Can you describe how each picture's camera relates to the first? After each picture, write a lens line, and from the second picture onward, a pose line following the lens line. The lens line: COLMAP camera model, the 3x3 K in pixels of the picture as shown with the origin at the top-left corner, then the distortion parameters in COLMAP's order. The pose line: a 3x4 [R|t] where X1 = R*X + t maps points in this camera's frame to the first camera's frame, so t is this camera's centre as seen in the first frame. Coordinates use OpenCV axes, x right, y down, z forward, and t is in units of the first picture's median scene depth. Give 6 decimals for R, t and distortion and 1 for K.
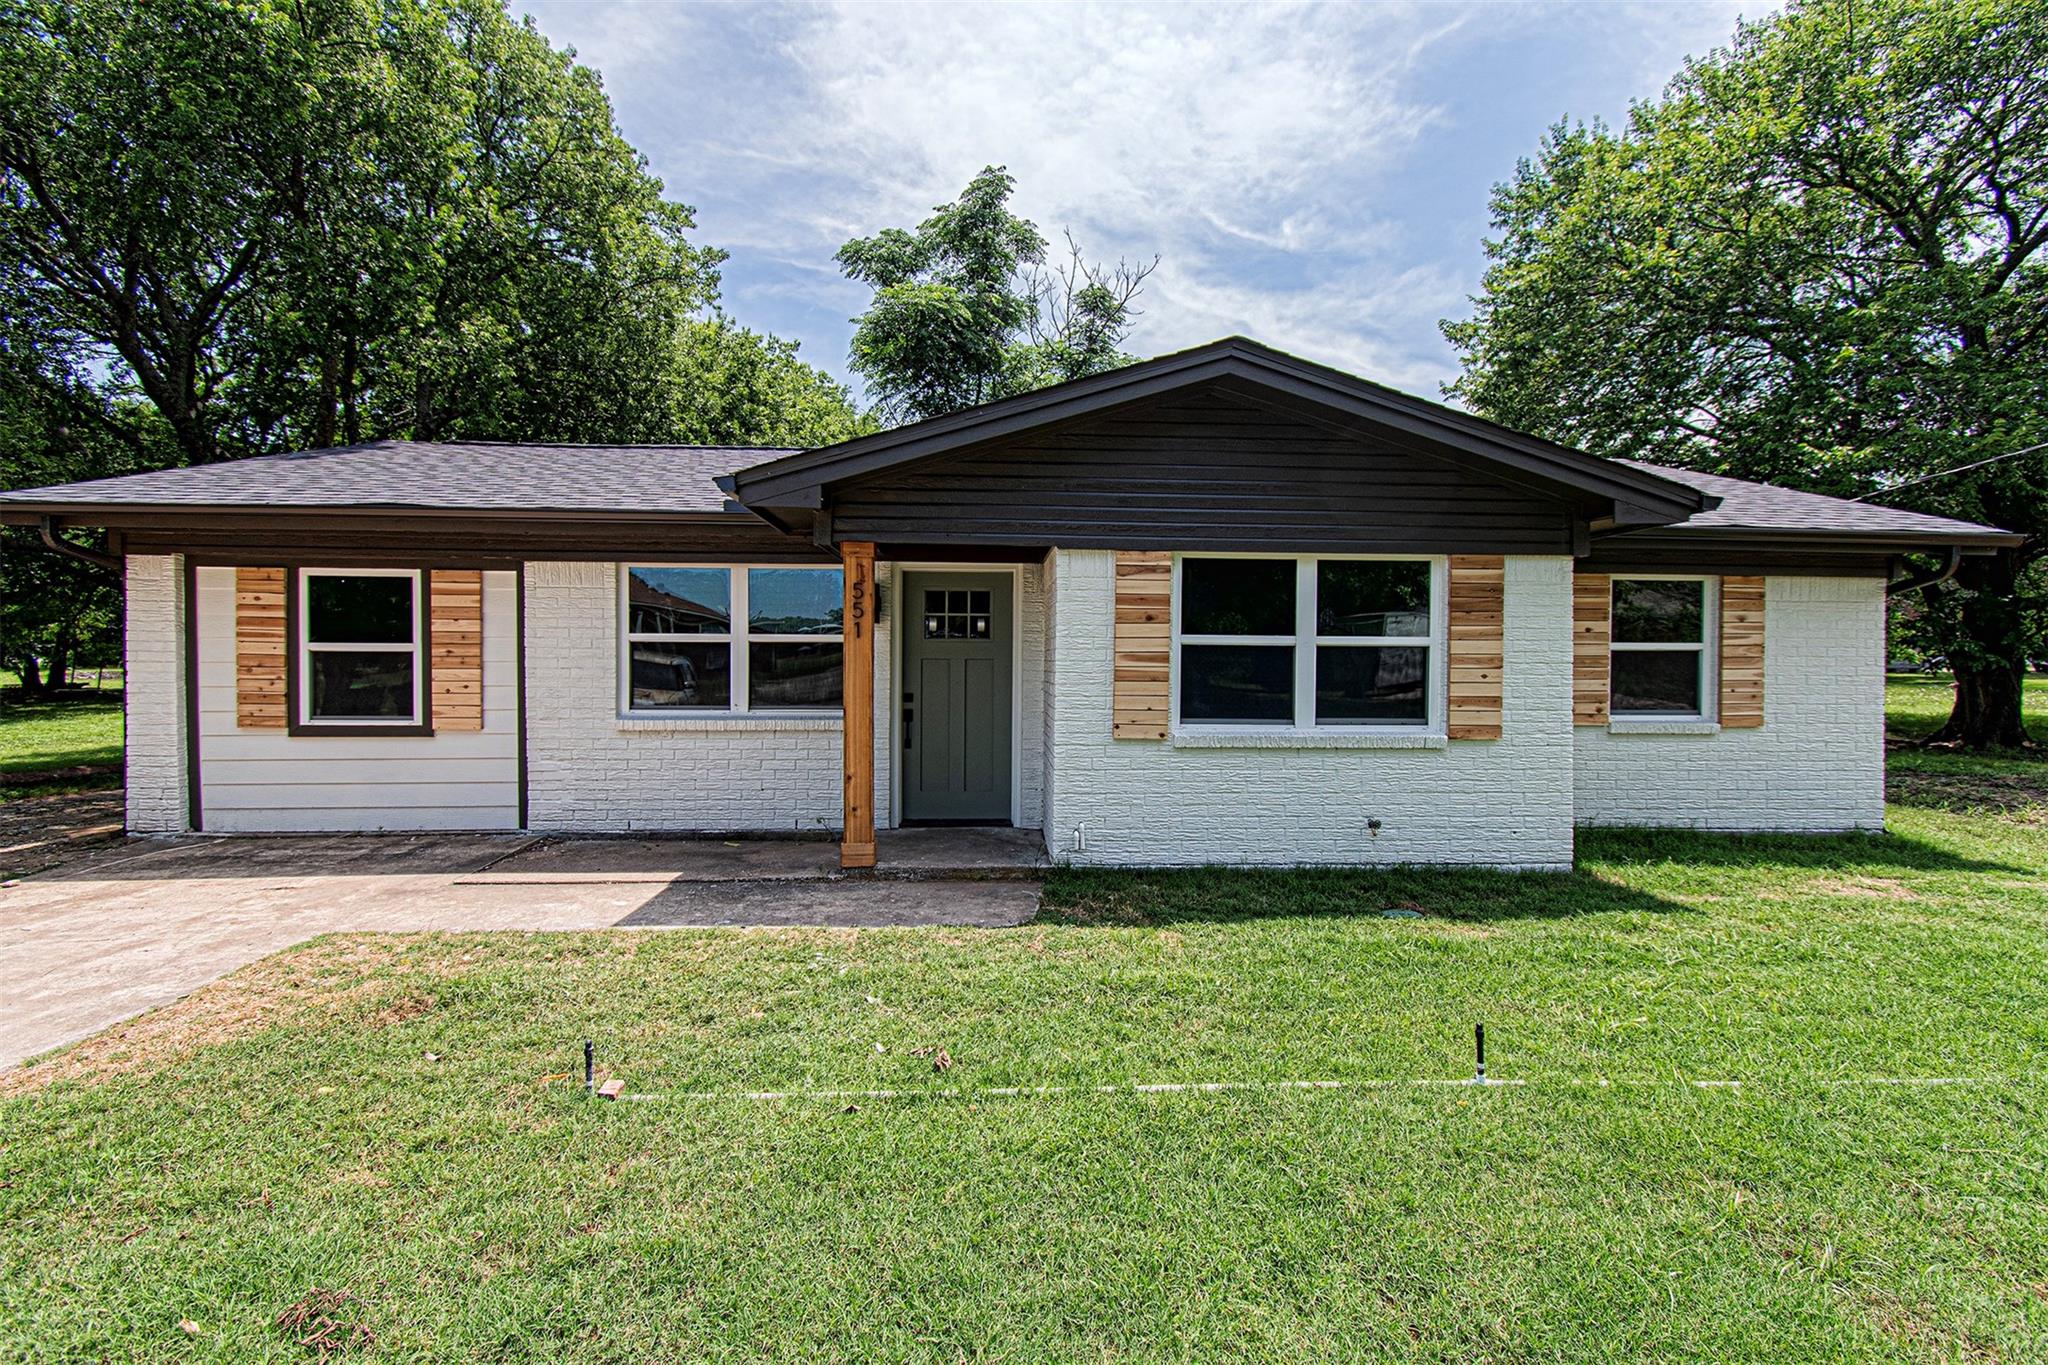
lens RADIAL K [[900.2, 0, 1024.0], [0, 900.2, 682.5], [0, 0, 1]] dist [0.019683, -0.028320]
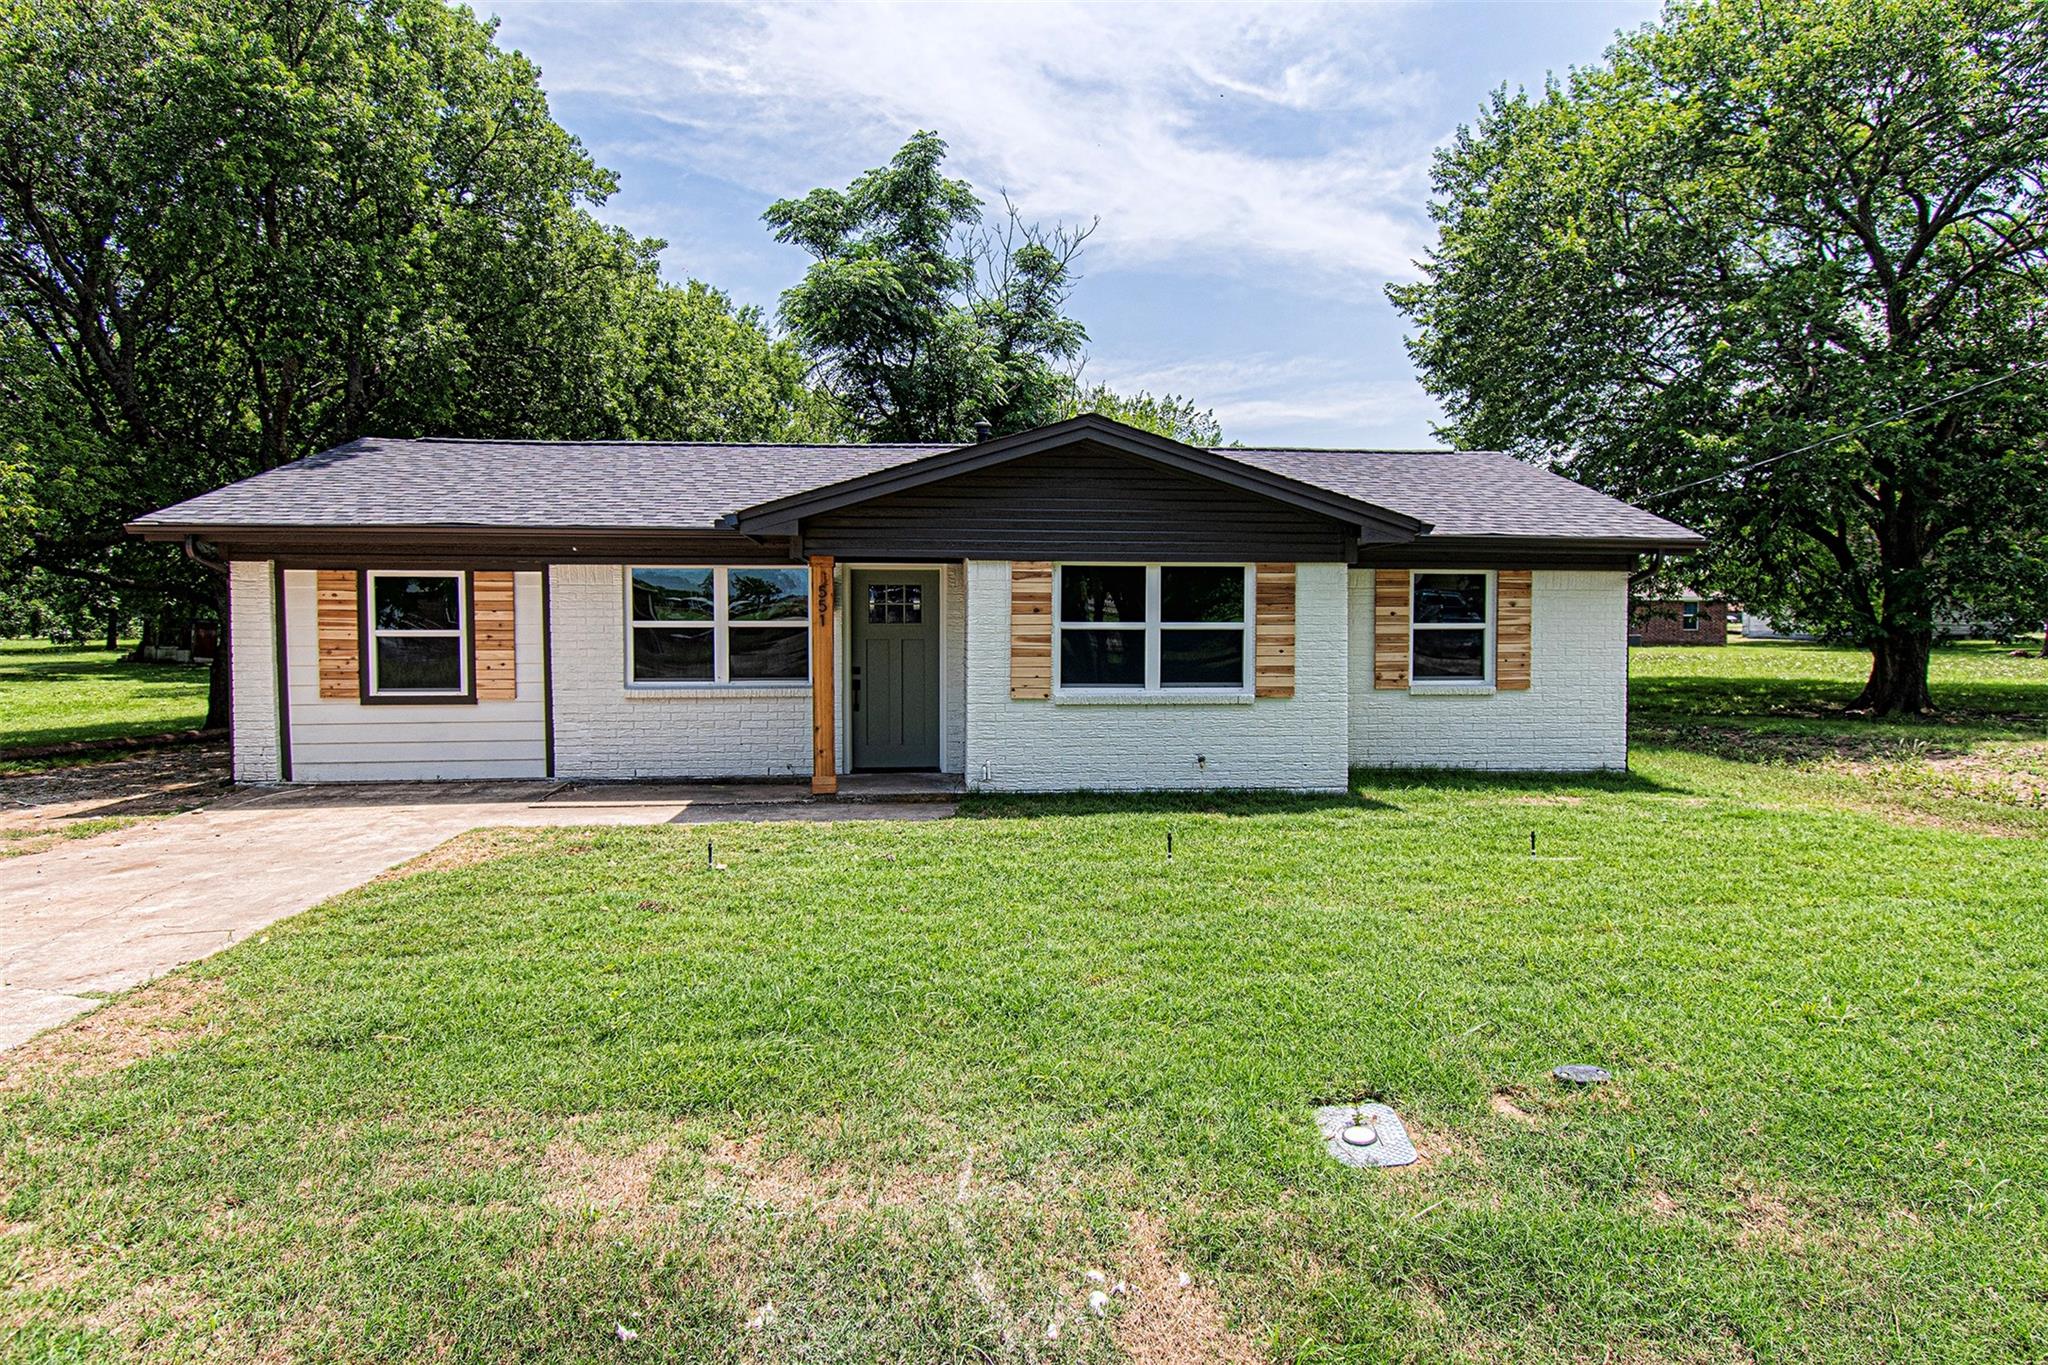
lens RADIAL K [[1123.9, 0, 1024.0], [0, 1123.9, 682.5], [0, 0, 1]] dist [-0.000930, -0.000602]
pose [[0.999049, -0.007663, 0.042919, 0.038557], [0.006710, 0.999729, 0.022301, -0.000046], [-0.043079, -0.021991, 0.998830, -0.590531]]
